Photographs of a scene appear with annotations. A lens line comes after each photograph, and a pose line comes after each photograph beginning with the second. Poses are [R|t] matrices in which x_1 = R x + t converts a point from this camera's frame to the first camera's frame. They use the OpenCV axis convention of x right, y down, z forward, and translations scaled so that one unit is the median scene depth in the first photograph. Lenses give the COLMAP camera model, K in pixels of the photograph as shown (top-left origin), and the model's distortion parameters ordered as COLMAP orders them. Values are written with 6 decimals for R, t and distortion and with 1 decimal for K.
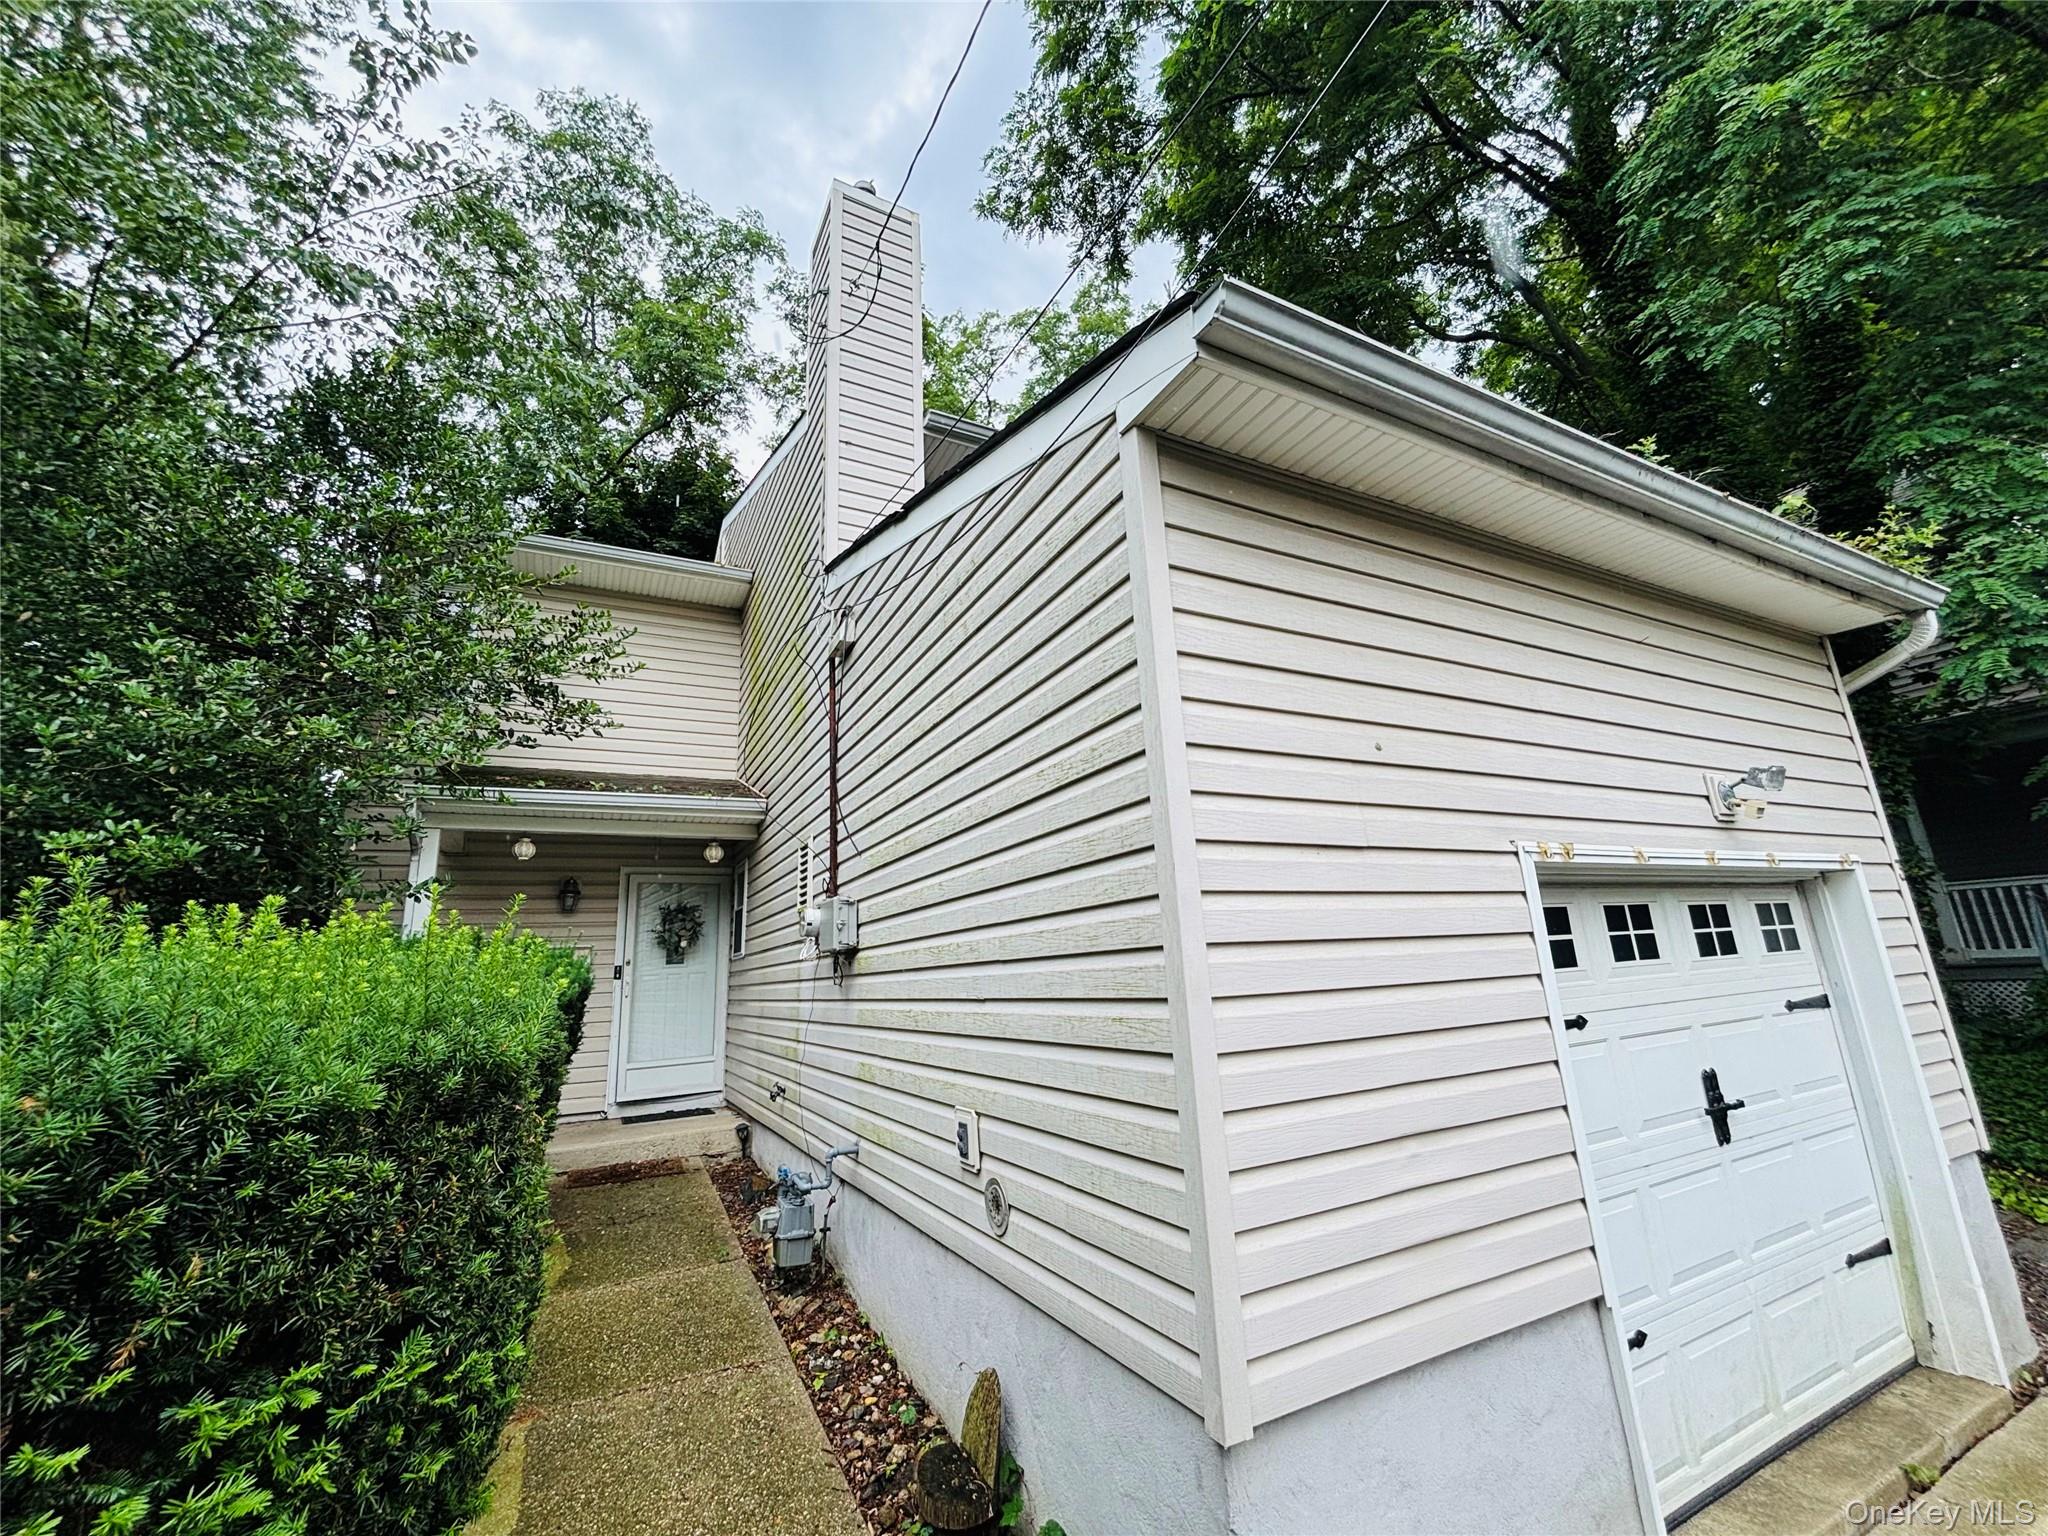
lens RADIAL K [[827.7, 0, 1029.4], [0, 827.7, 760.6], [0, 0, 1]] dist [0.008062, -0.002229]
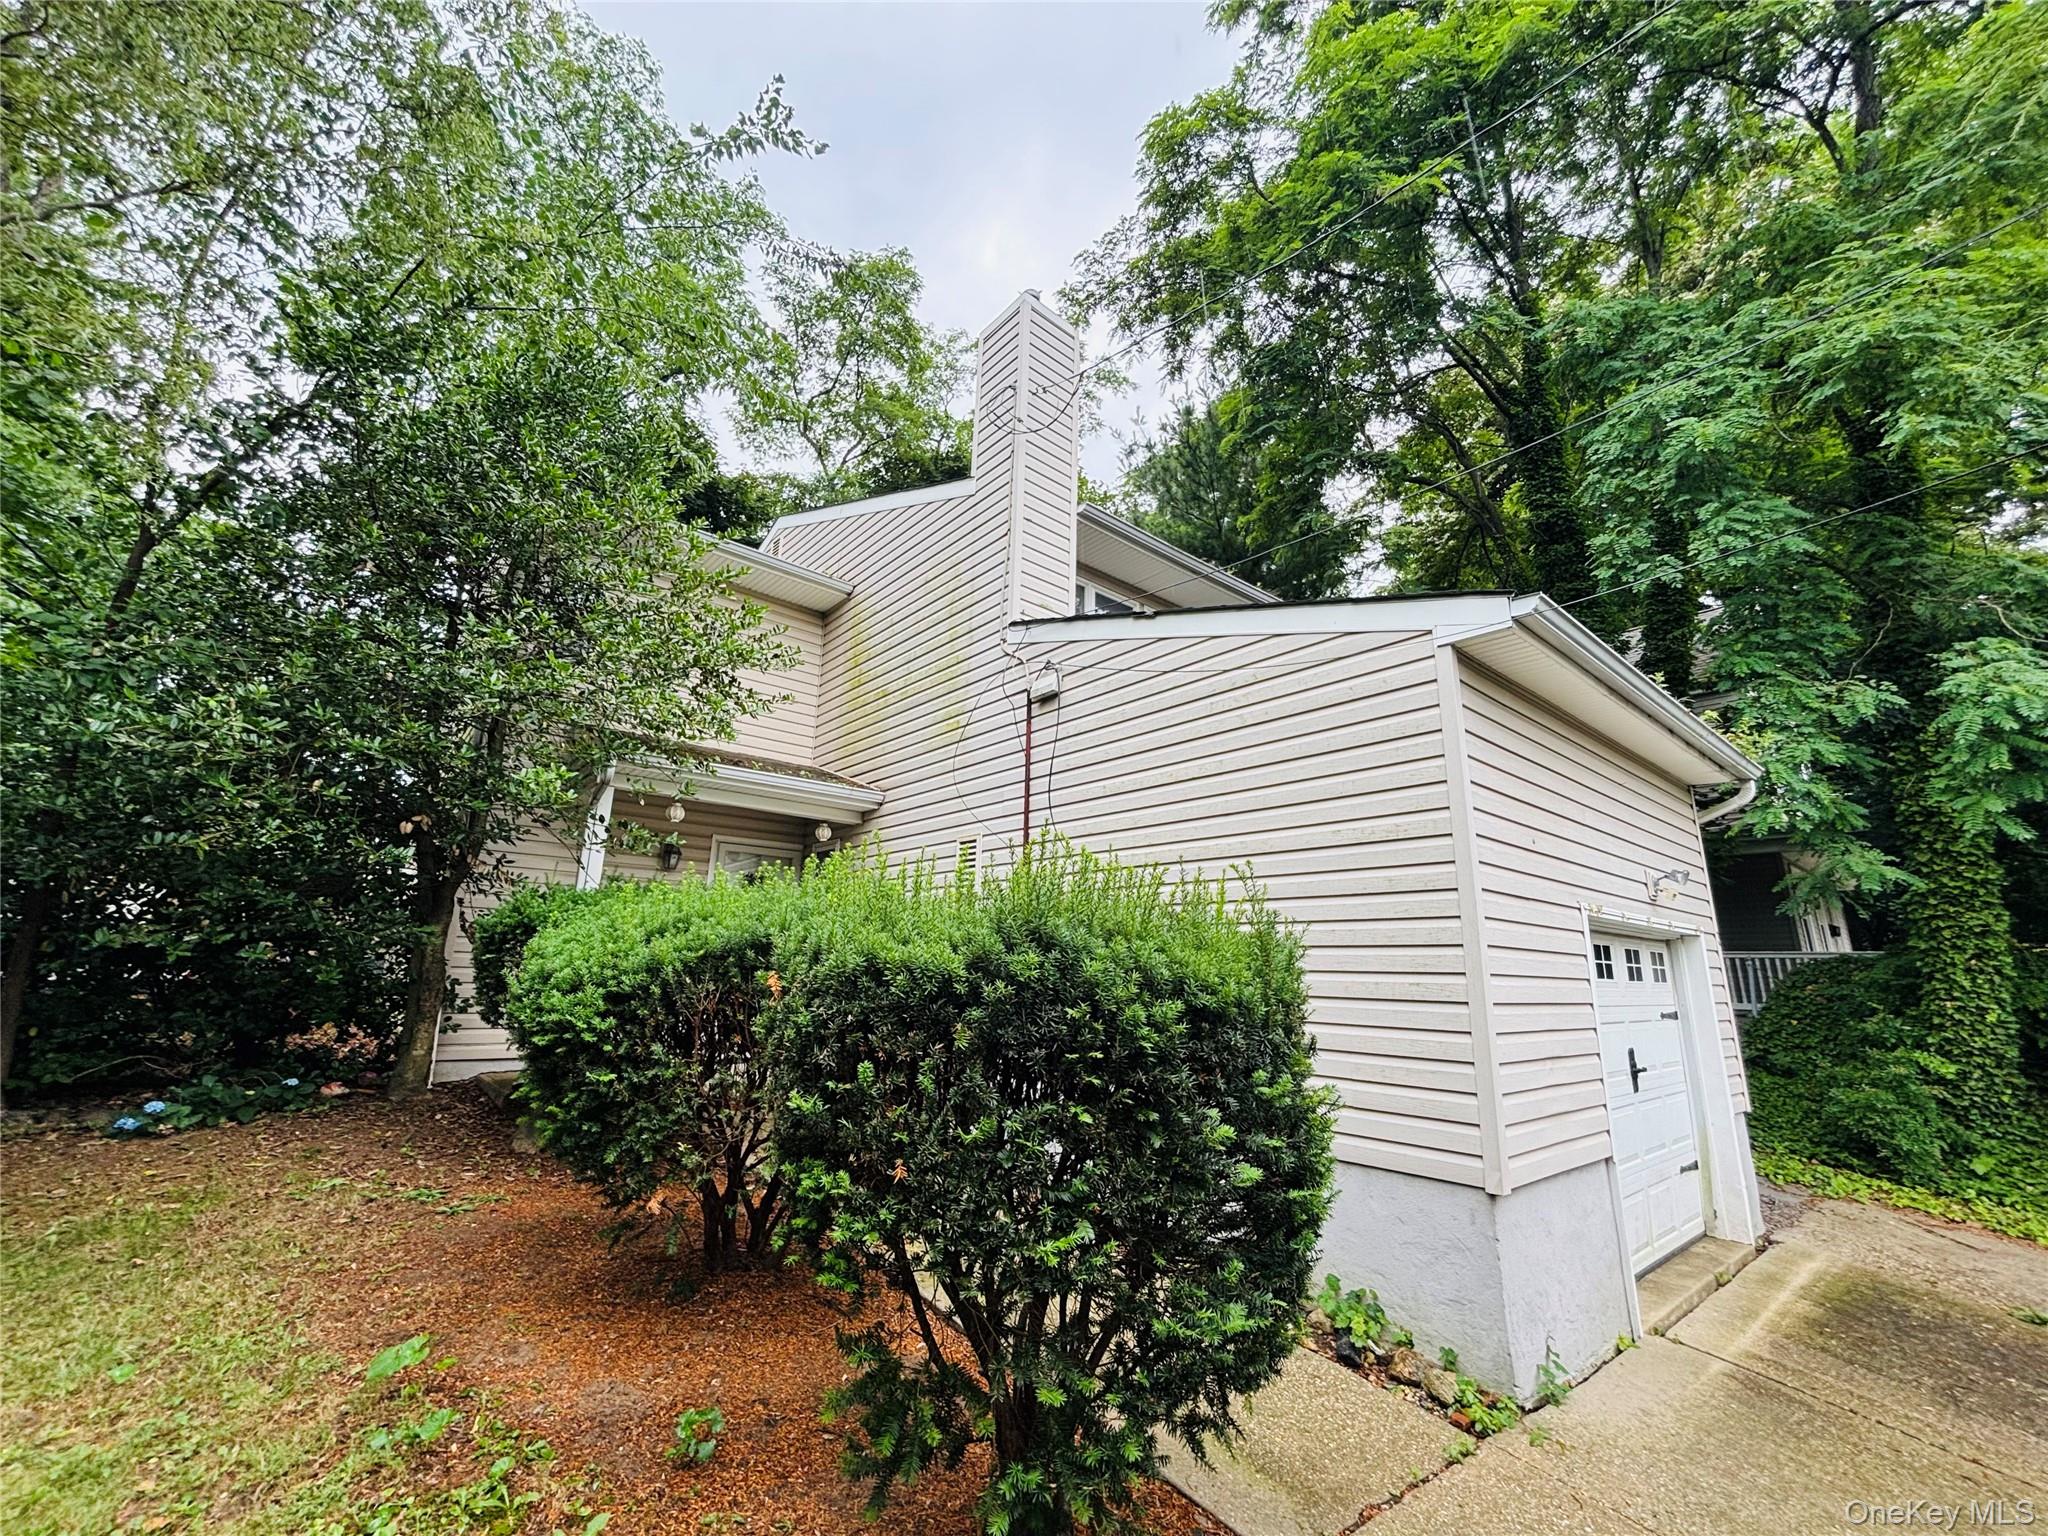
lens RADIAL K [[827.7, 0, 1019.1], [0, 827.7, 760.5], [0, 0, 1]] dist [0.008062, -0.002229]
pose [[0.974250, 0.128584, 0.185210, -0.667875], [-0.128563, 0.991627, -0.012175, -0.017387], [-0.185225, -0.011950, 0.982624, -0.350826]]
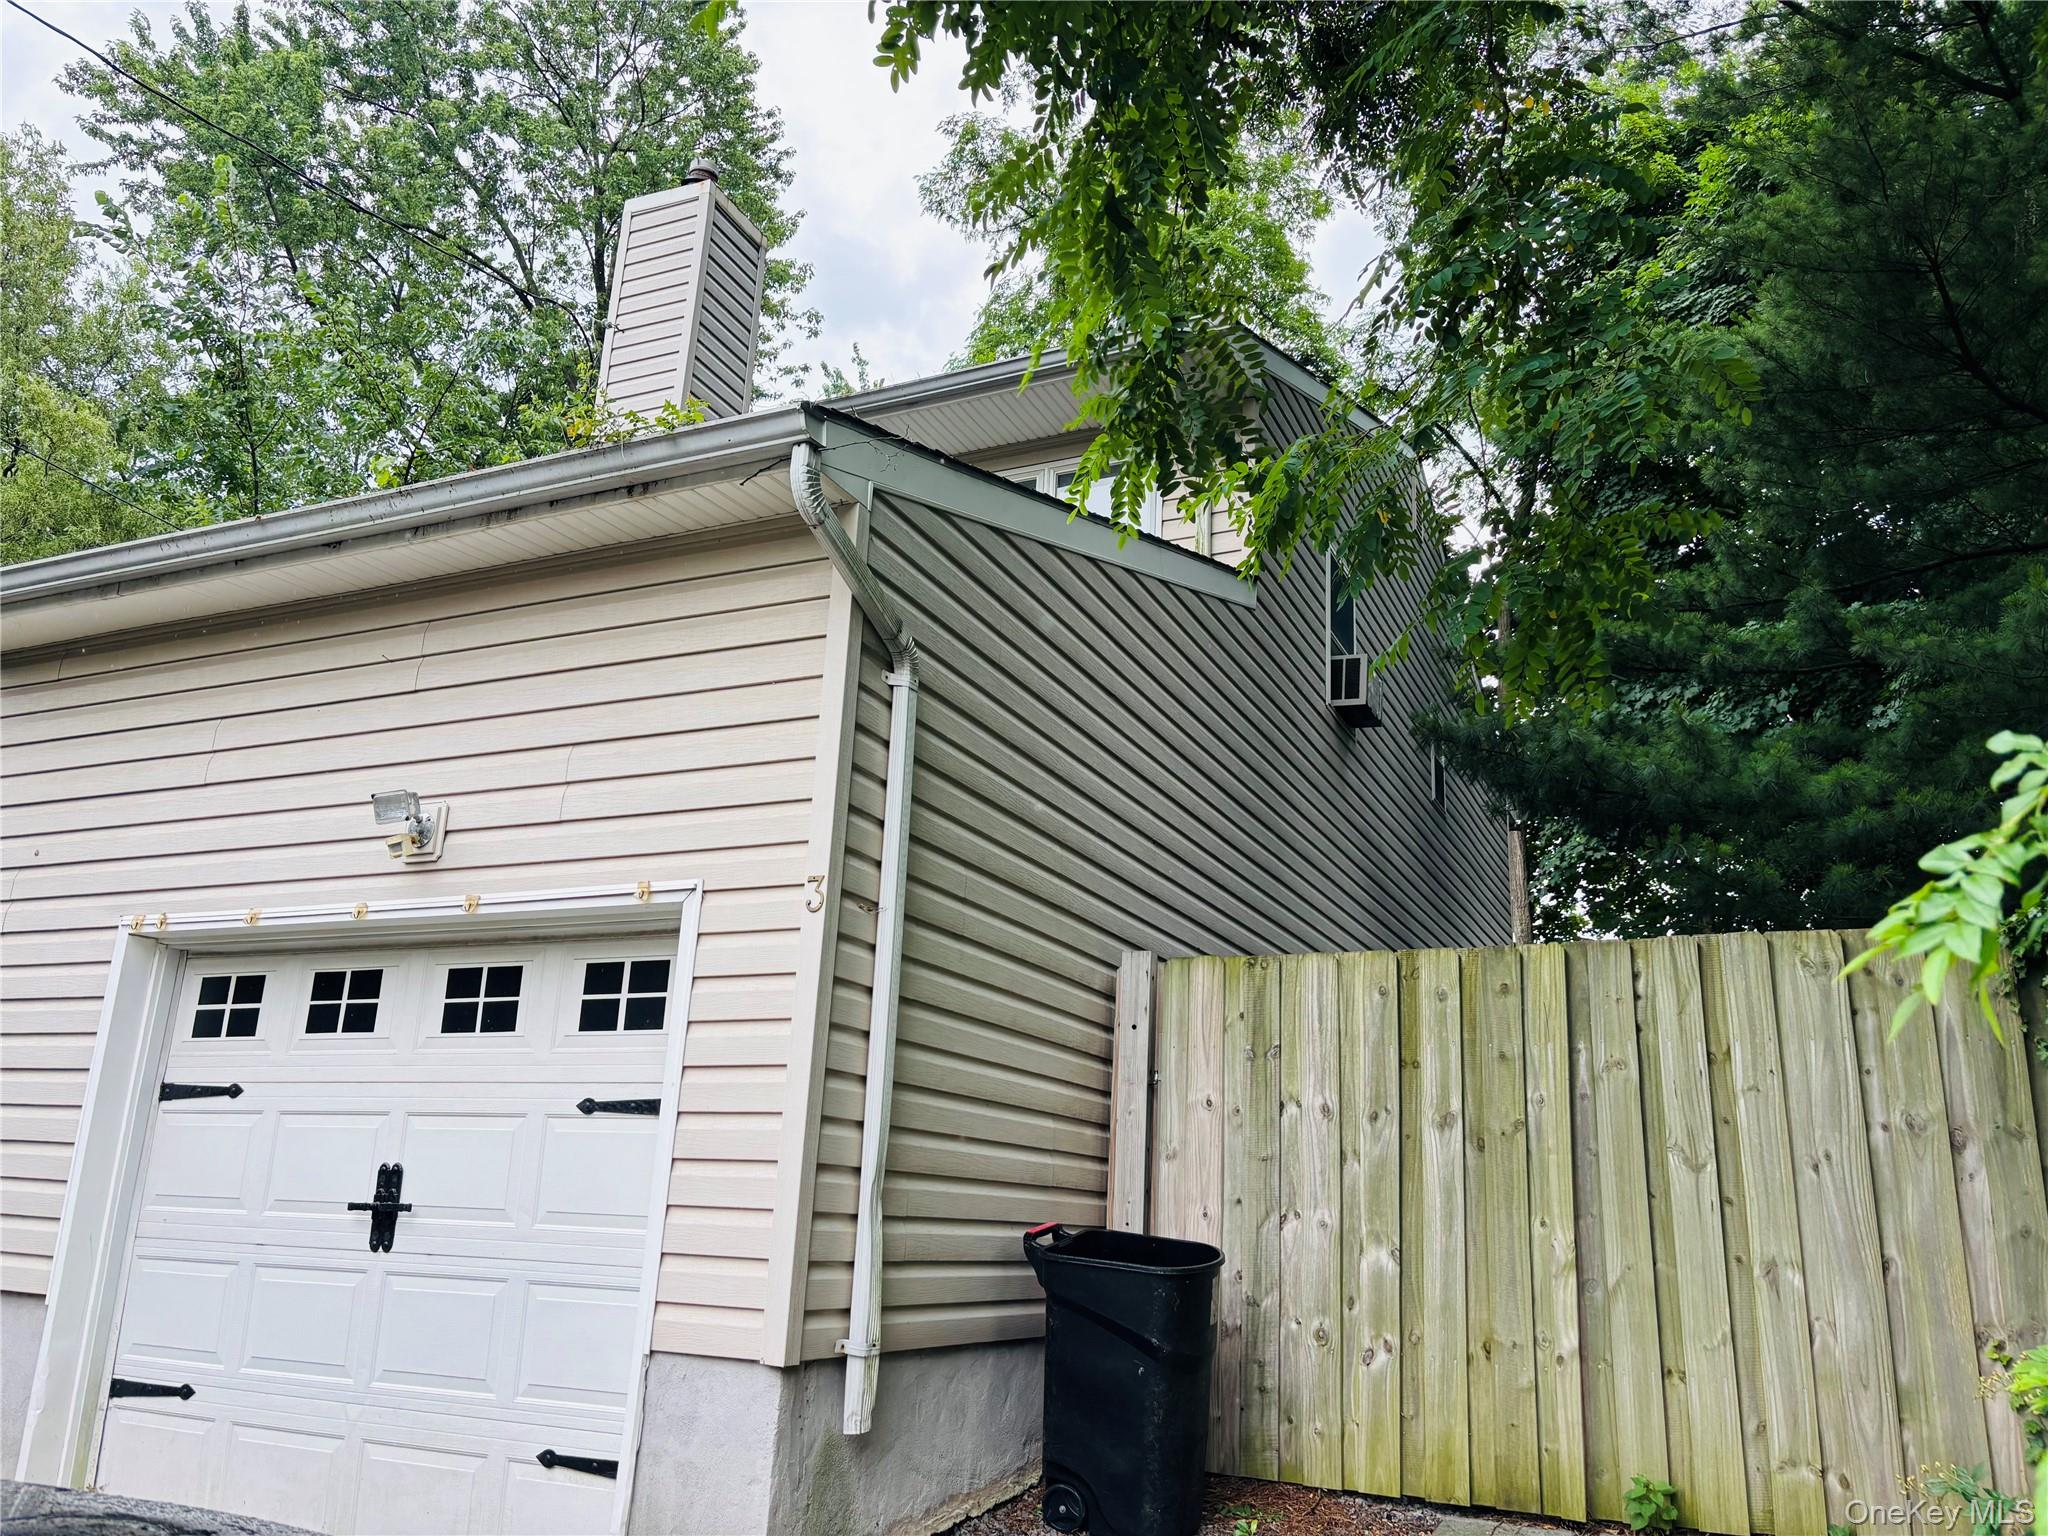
lens RADIAL K [[1530.3, 0, 1025.2], [0, 1530.3, 779.6], [0, 0, 1]] dist [0.007331, -0.005110]
pose [[0.600004, -0.147201, -0.786338, 2.186710], [0.123080, 0.988209, -0.091077, 0.185603], [0.790473, -0.042135, 0.611047, 0.514403]]
